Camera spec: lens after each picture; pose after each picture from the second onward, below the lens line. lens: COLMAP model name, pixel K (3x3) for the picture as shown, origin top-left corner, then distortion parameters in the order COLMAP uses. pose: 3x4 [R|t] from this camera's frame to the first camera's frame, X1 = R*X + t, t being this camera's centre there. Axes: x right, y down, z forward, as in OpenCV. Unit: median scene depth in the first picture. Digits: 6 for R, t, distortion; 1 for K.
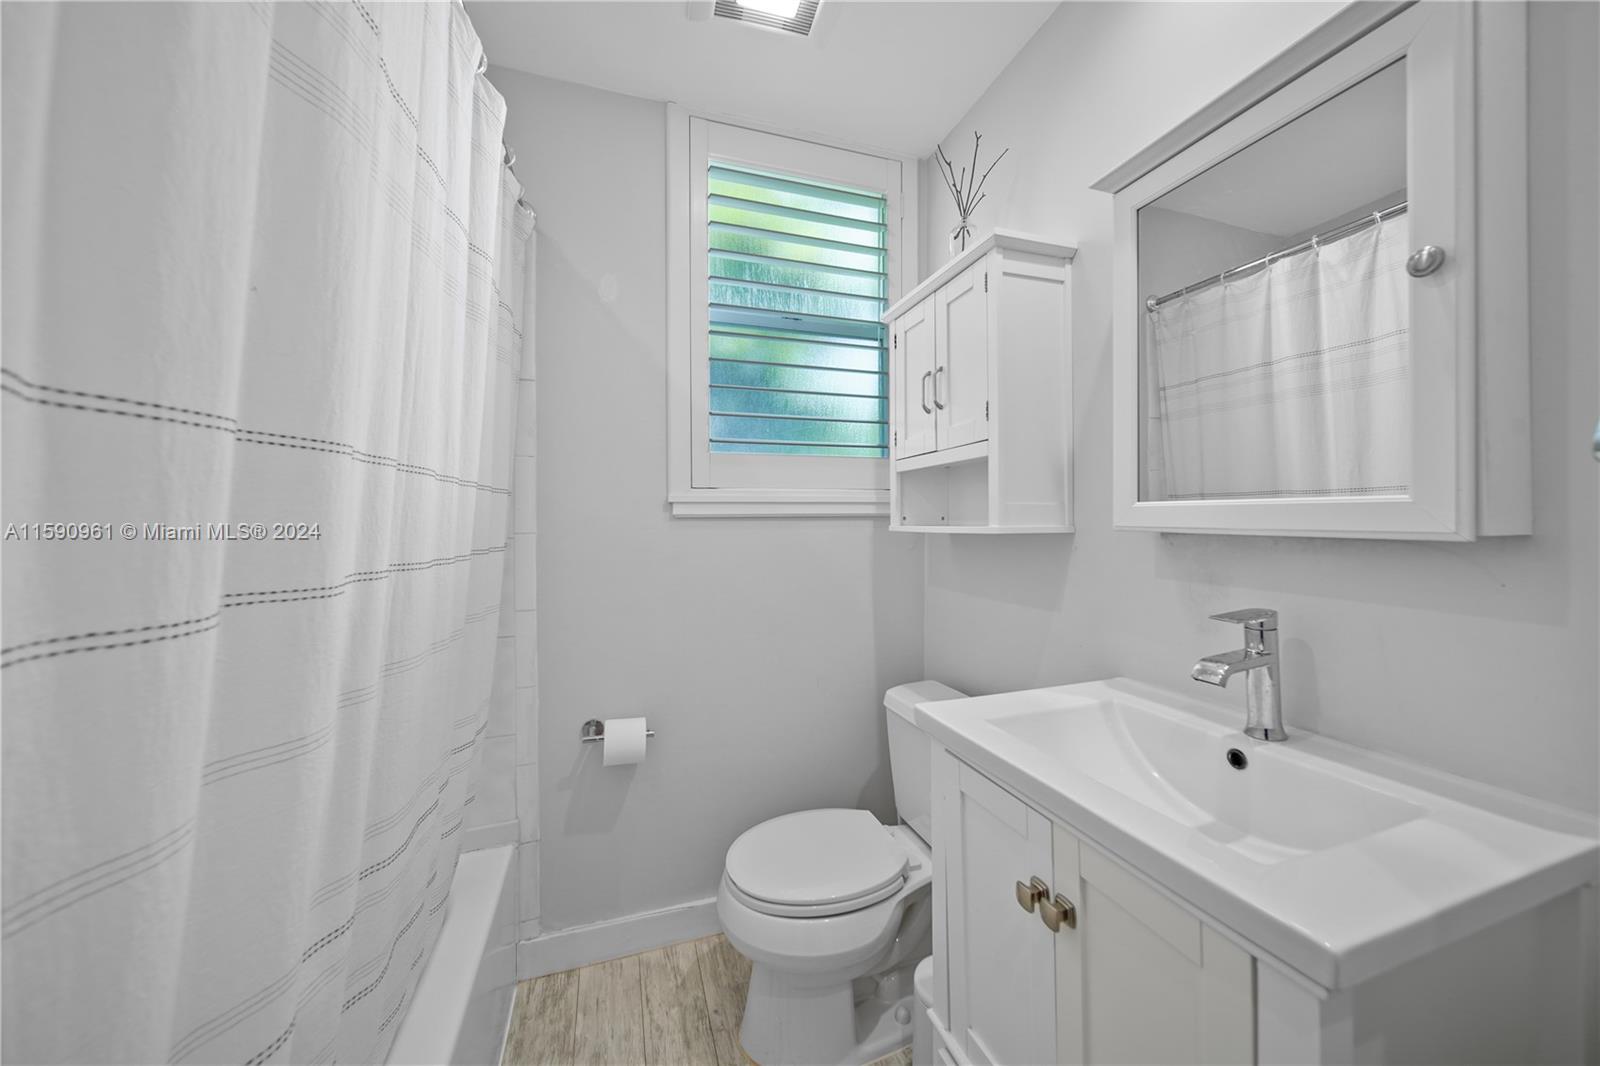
lens RADIAL K [[563.7, 0, 801.1], [0, 563.7, 516.0], [0, 0, 1]] dist [-0.006636, -0.000722]
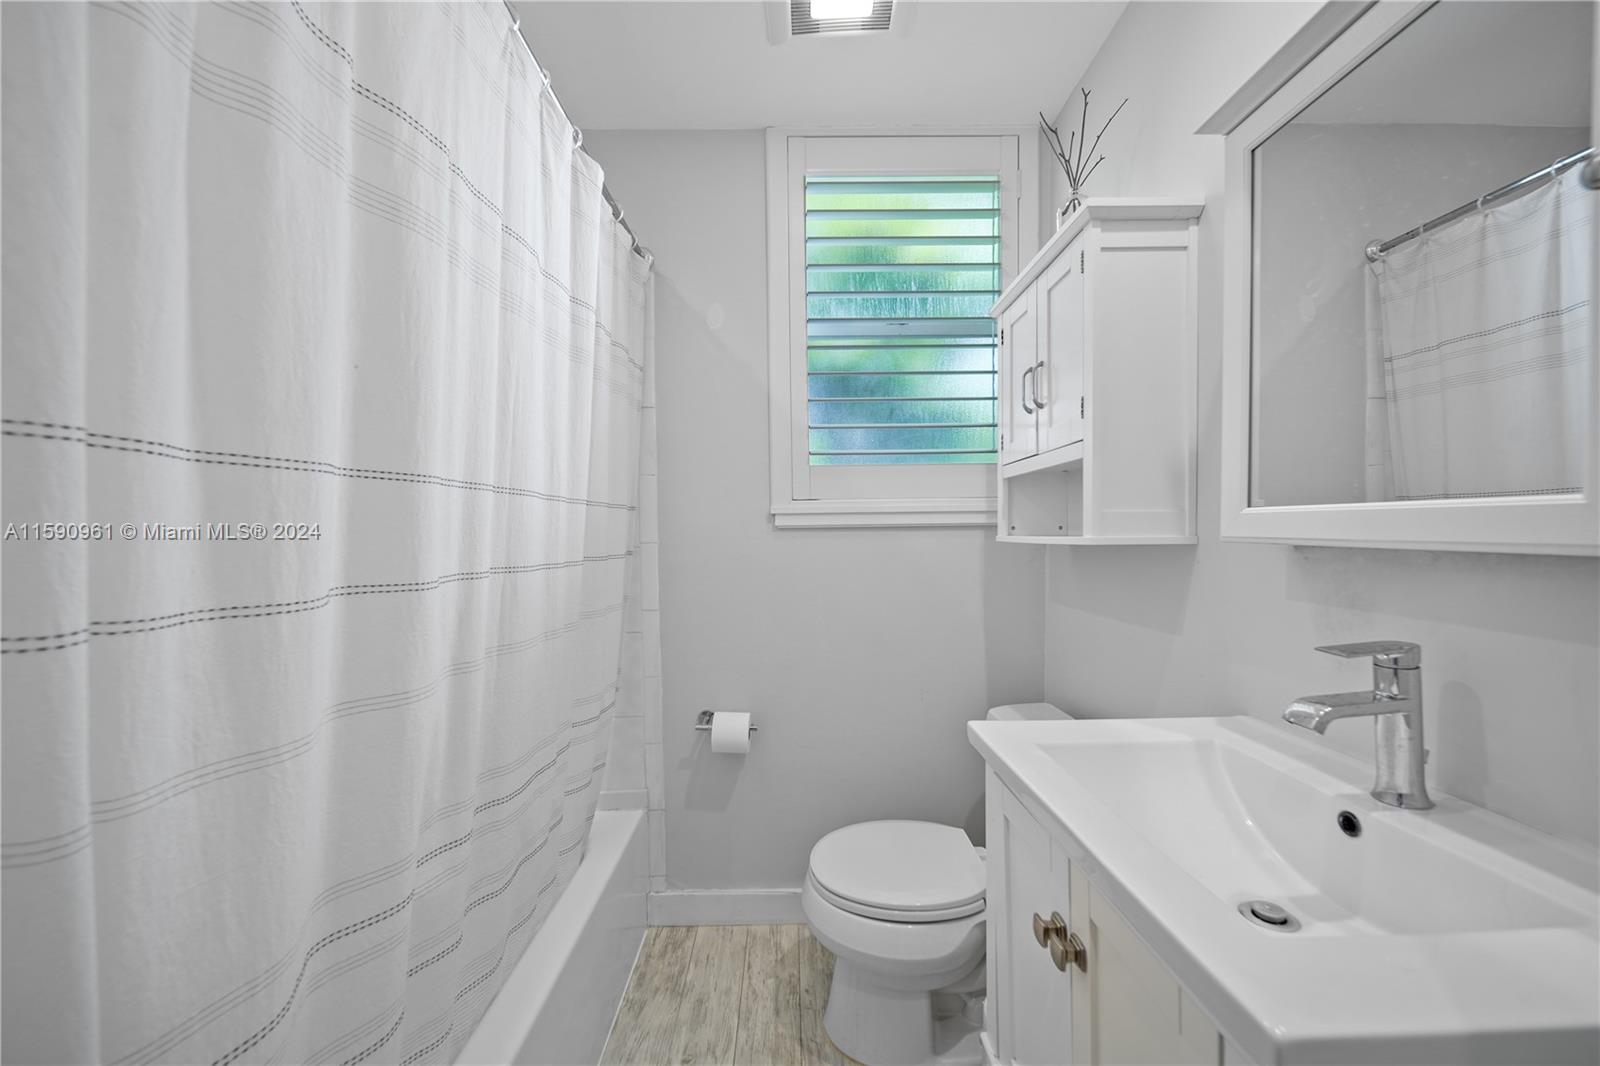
lens RADIAL K [[563.7, 0, 784.3], [0, 563.7, 544.8], [0, 0, 1]] dist [-0.006636, -0.000722]
pose [[0.951641, 0.003670, -0.307190, 0.141225], [0.006646, 0.999449, 0.032530, -0.000921], [0.307140, -0.032999, 0.951092, -0.003479]]
